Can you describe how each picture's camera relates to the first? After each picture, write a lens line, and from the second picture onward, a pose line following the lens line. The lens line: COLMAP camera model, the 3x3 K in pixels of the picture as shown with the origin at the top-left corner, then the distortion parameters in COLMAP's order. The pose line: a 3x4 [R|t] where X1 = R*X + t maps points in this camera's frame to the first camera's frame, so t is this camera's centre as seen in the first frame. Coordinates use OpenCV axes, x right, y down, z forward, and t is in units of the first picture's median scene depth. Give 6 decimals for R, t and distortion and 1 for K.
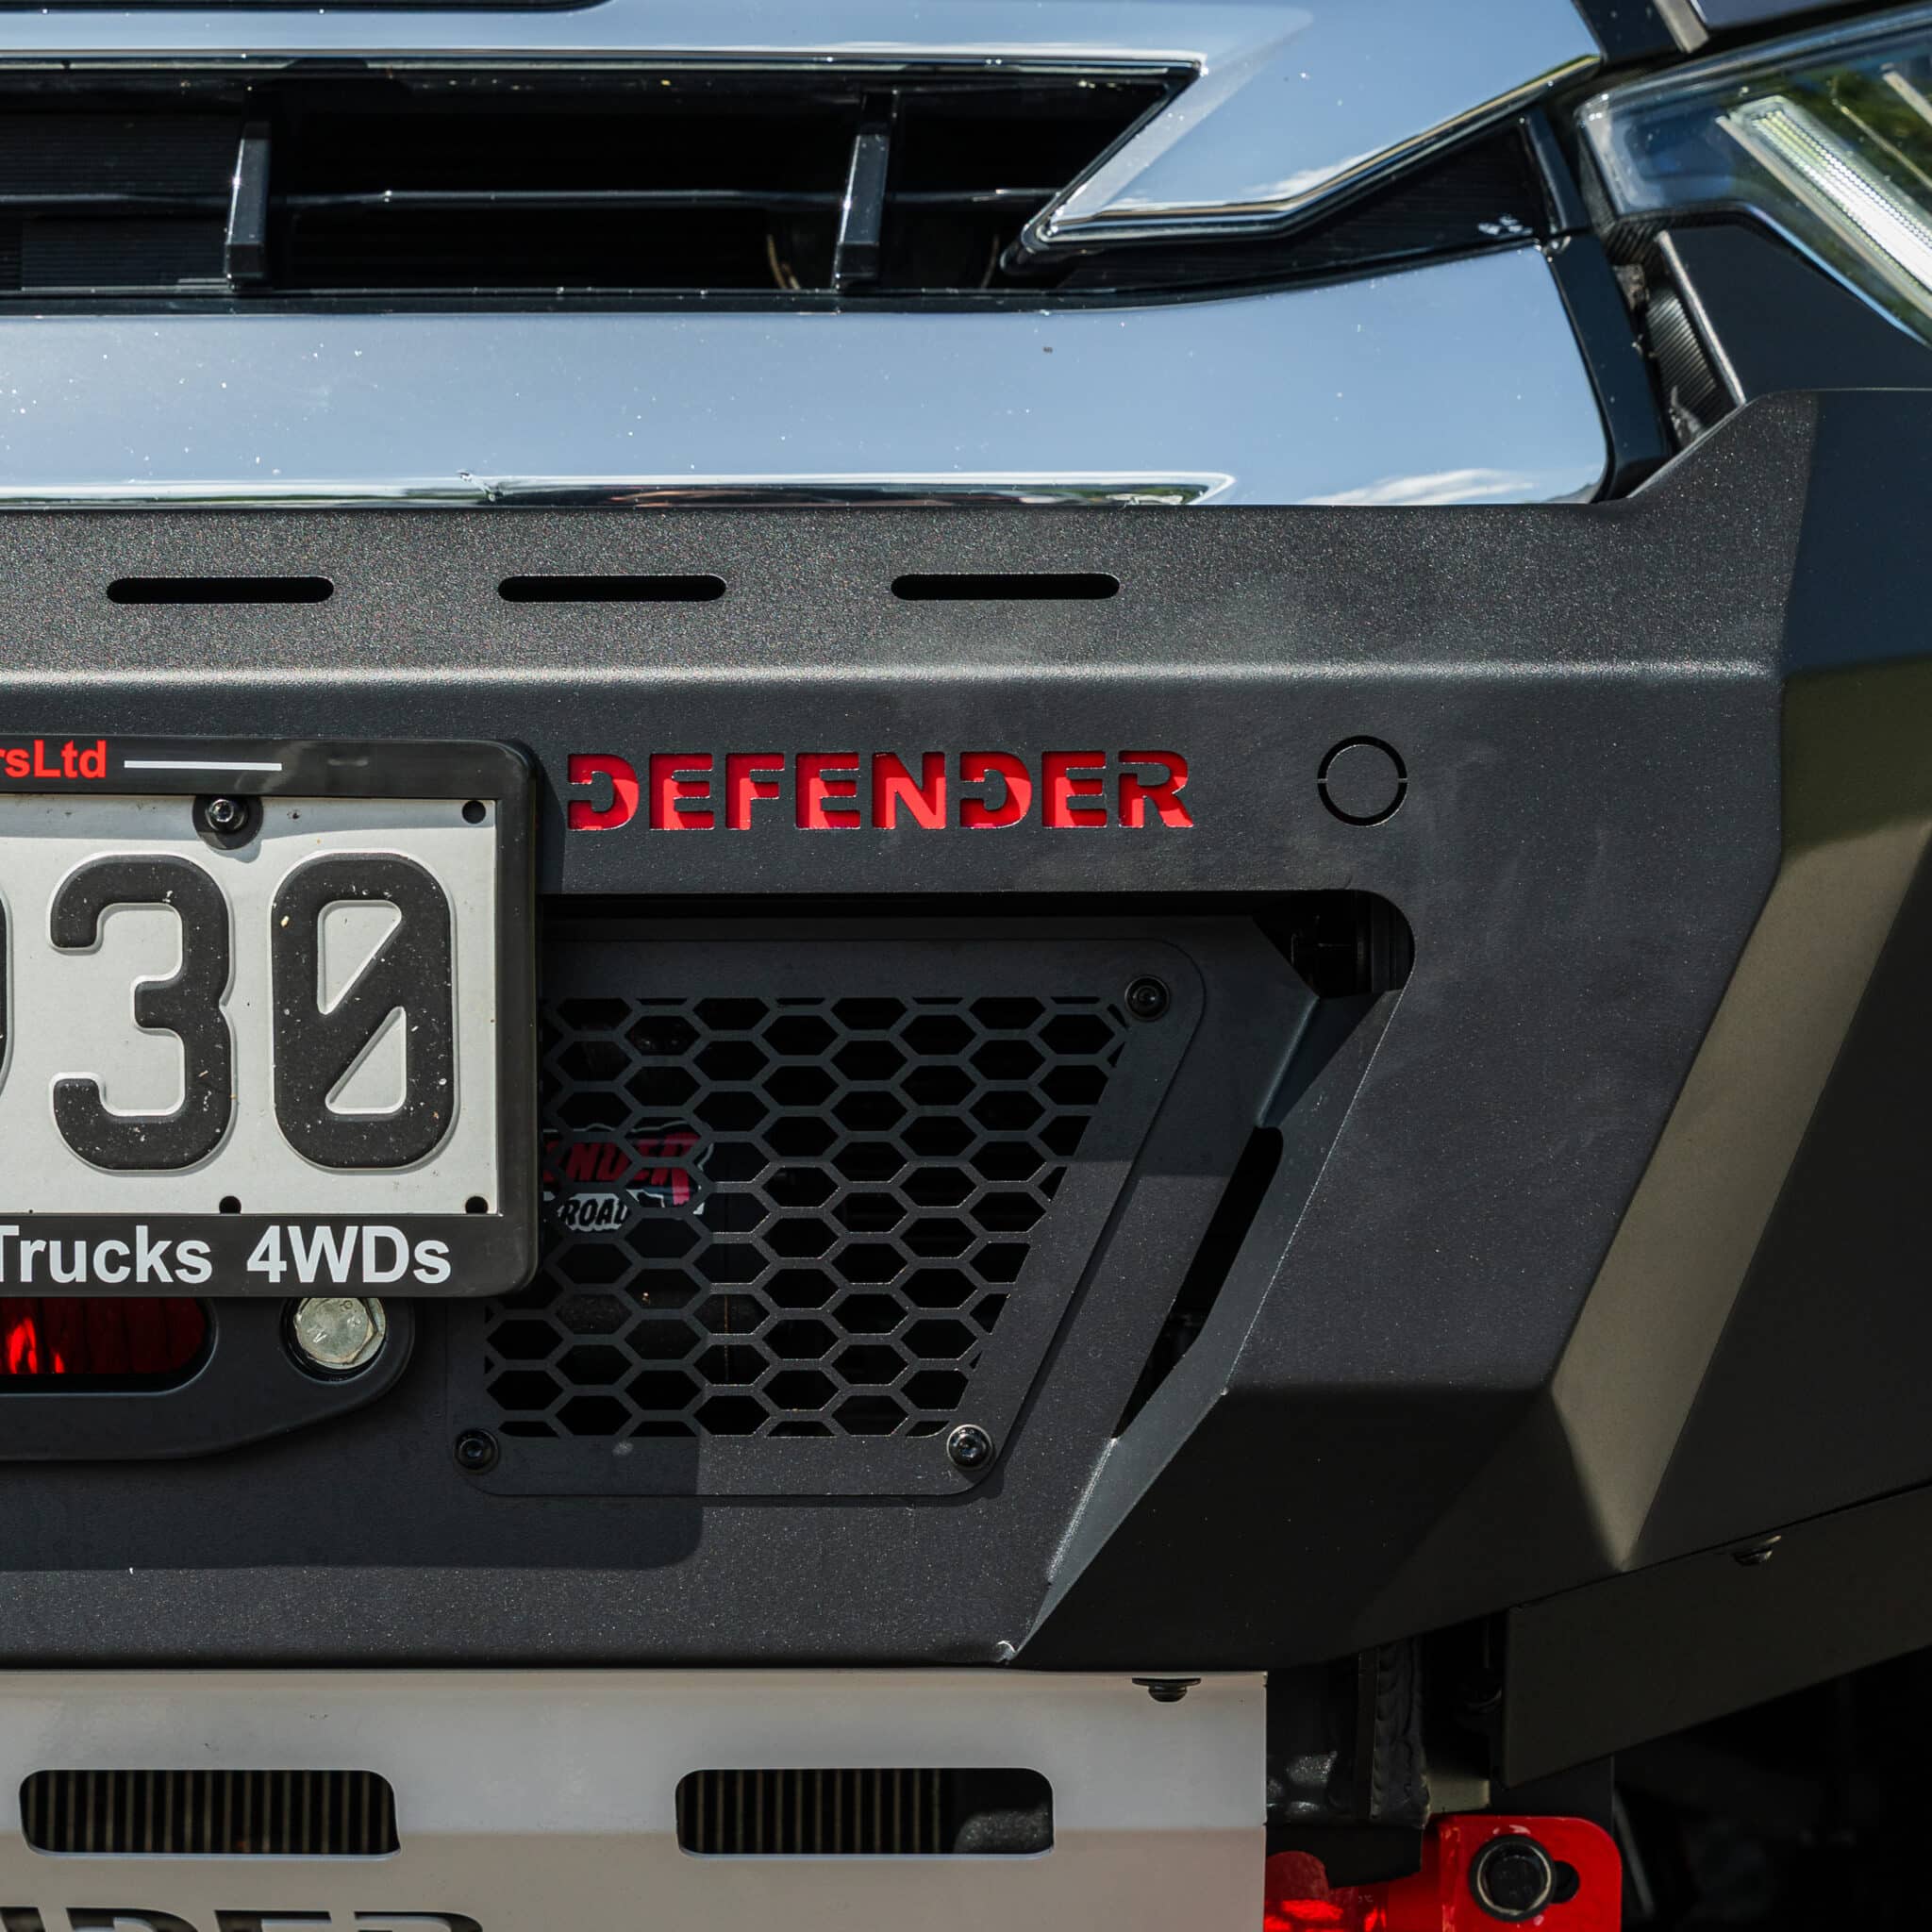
lens RADIAL K [[5965.8, 0, 966.0], [0, 5965.8, 966.0], [0, 0, 1]] dist [-0.004813, 0.596804]
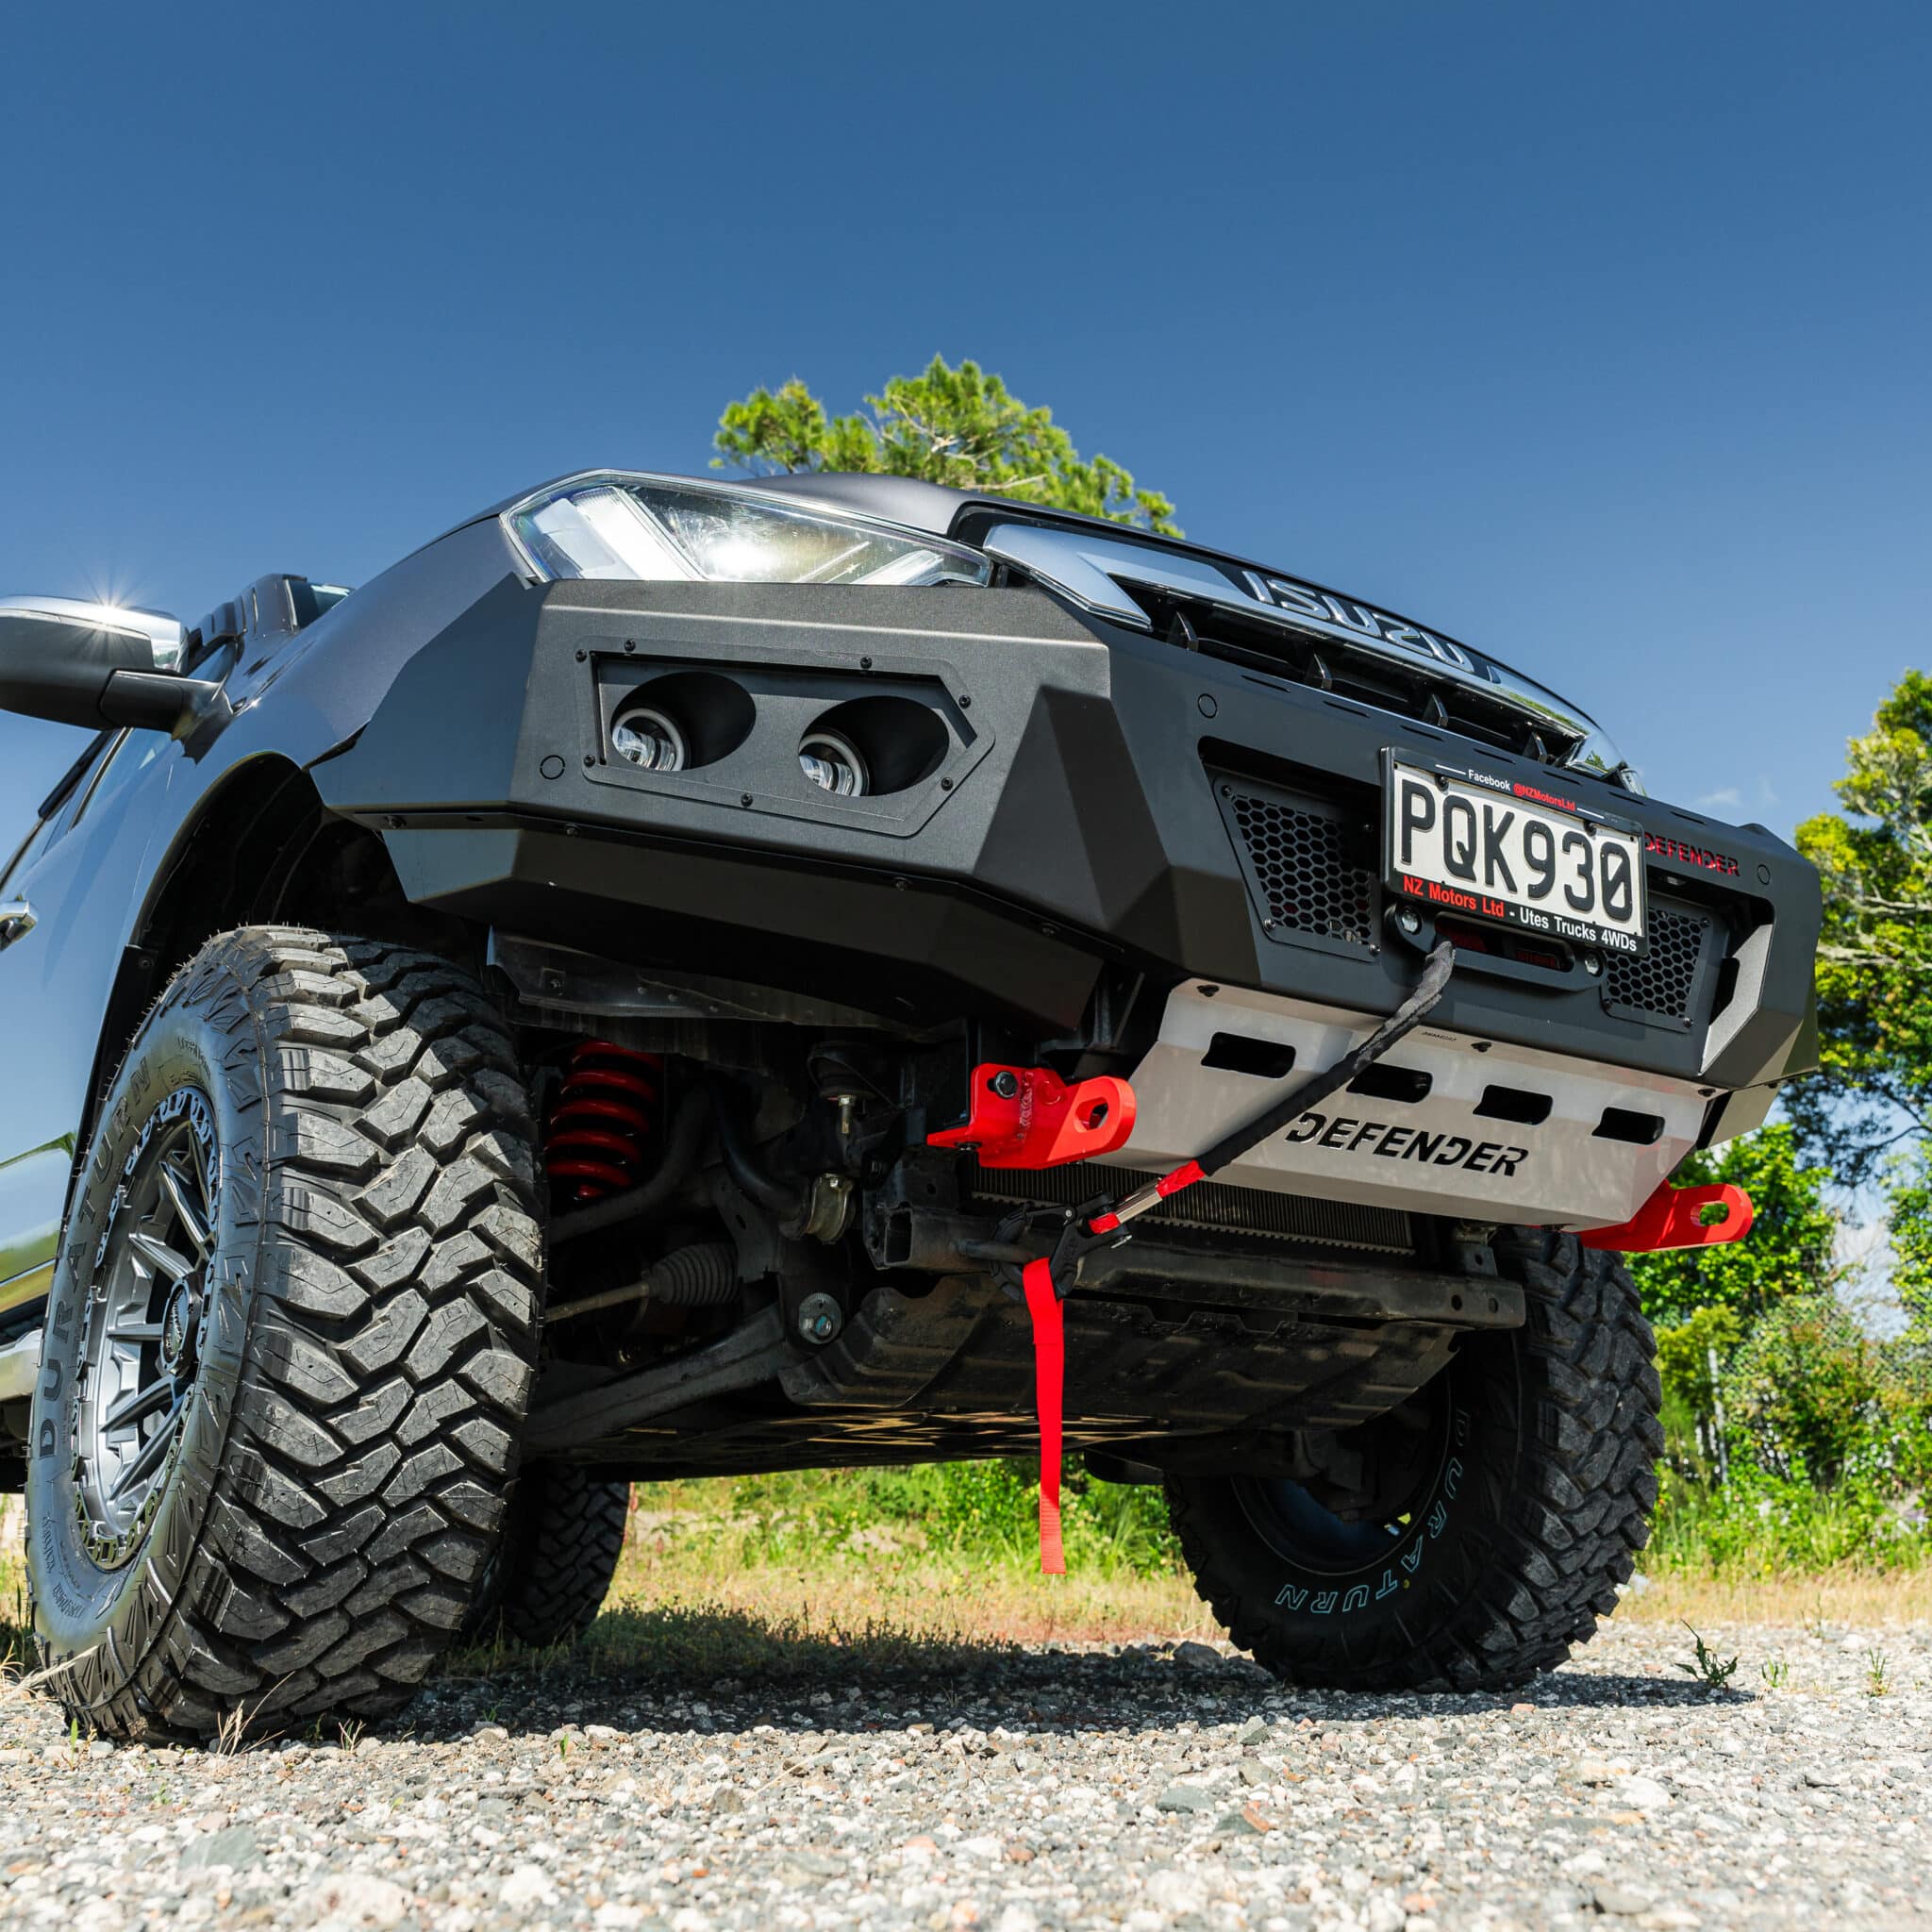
lens RADIAL K [[2121.9, 0, 1043.5], [0, 2121.9, 831.5], [0, 0, 1]] dist [-0.007487, -0.028745]
pose [[0.783007, 0.209593, 0.585637, -1.212318], [-0.014044, 0.947236, -0.320228, 0.425964], [-0.621854, 0.242517, 0.744636, 0.179563]]
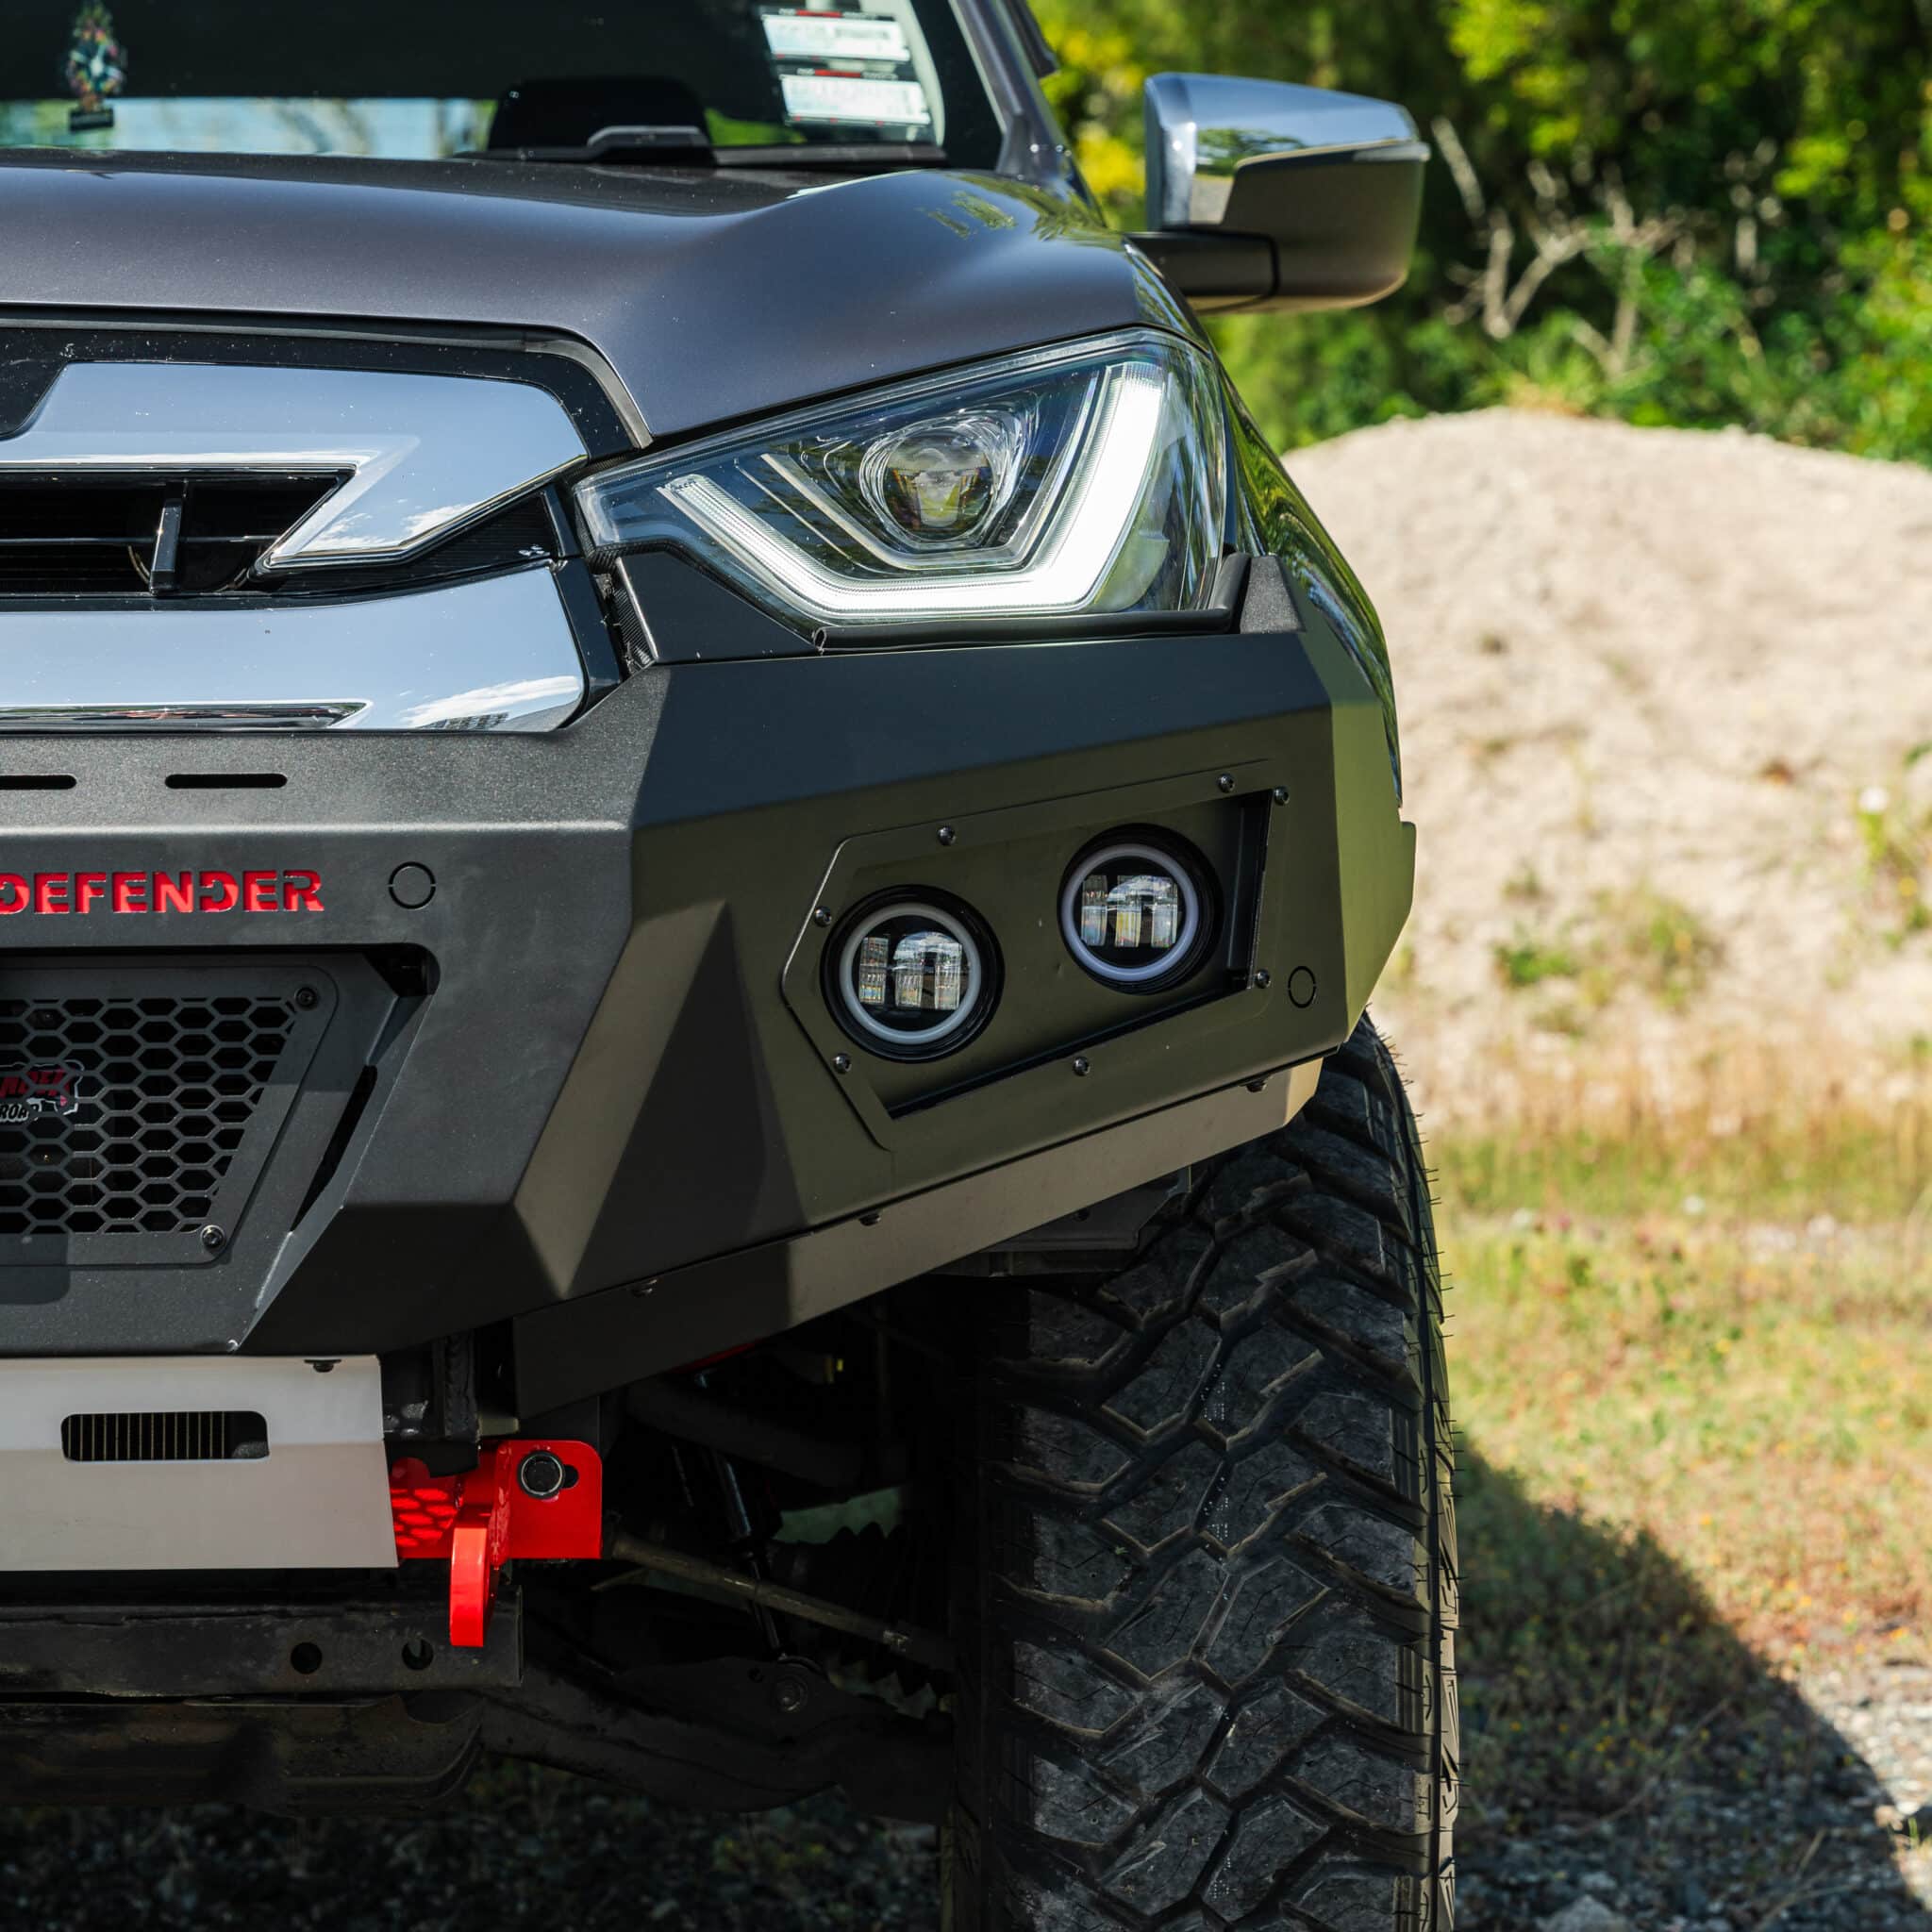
lens RADIAL K [[6020.8, 0, 970.8], [0, 6020.8, 939.4], [0, 0, 1]] dist [0.121642, -0.916669]
pose [[0.998152, -0.007462, 0.060307, 0.126140], [0.005808, 0.999604, 0.027544, -0.064703], [-0.060489, -0.027143, 0.997800, -0.915523]]
